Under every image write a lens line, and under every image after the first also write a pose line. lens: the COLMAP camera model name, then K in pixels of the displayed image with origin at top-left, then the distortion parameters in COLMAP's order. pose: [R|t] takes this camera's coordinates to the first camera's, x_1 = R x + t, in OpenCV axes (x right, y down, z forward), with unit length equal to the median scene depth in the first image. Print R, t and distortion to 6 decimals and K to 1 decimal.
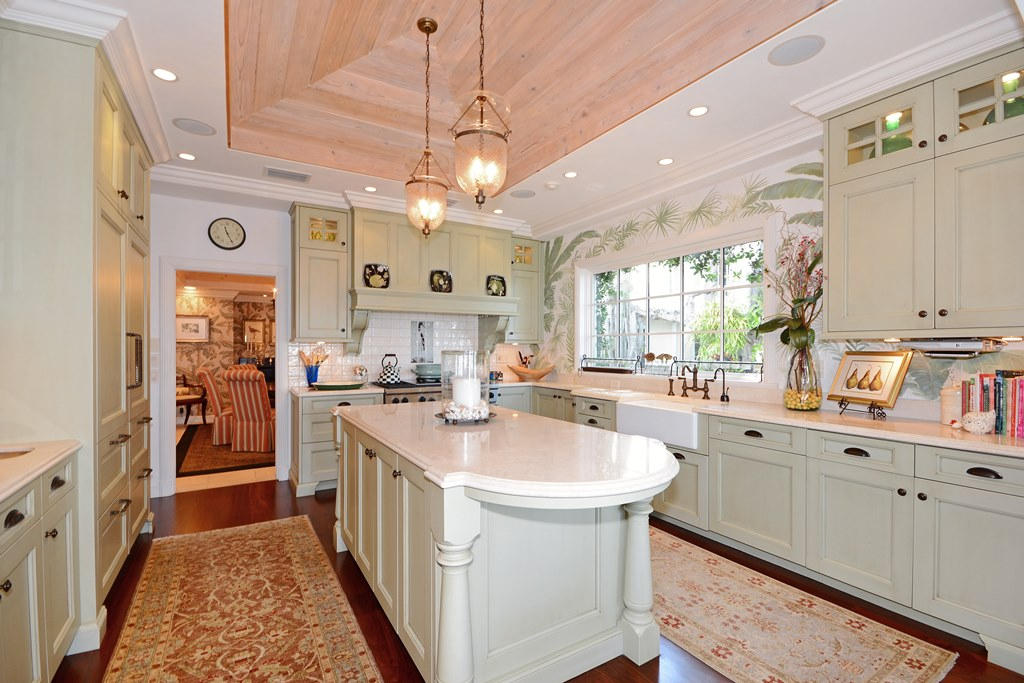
lens RADIAL K [[459.3, 0, 516.0], [0, 459.3, 350.3], [0, 0, 1]] dist [-0.014573, 0.000094]
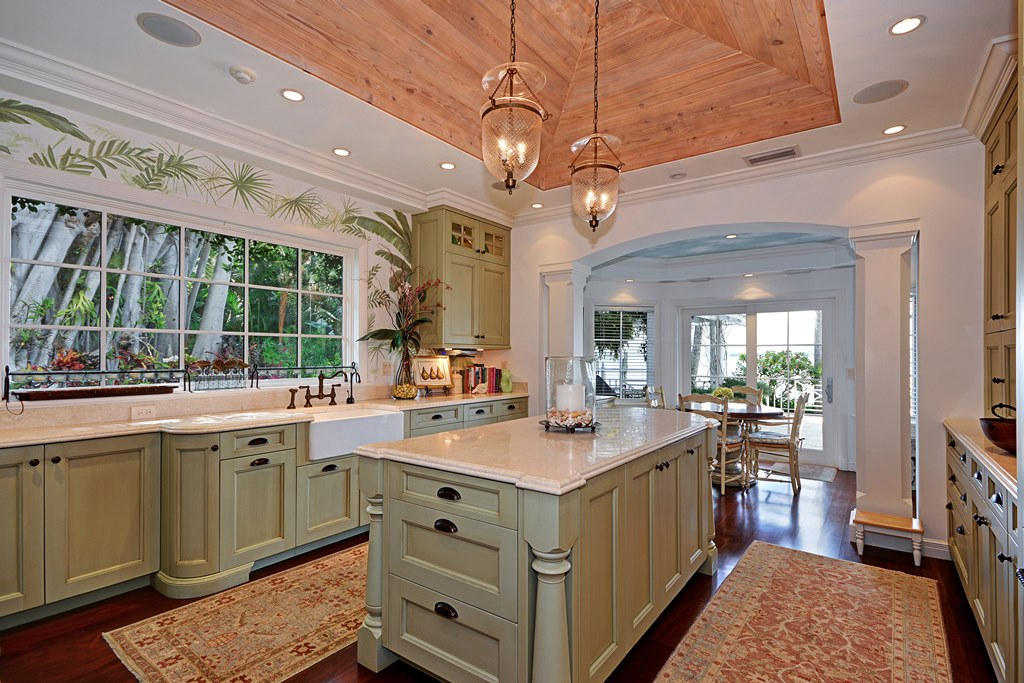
lens RADIAL K [[480.0, 0, 516.3], [0, 480.0, 349.6], [0, 0, 1]] dist [0.000427, 0.000117]
pose [[-0.369458, 0.008393, 0.929209, -0.698852], [0.000041, 0.999959, -0.009015, -0.003513], [-0.929247, -0.003293, -0.369444, 1.019910]]
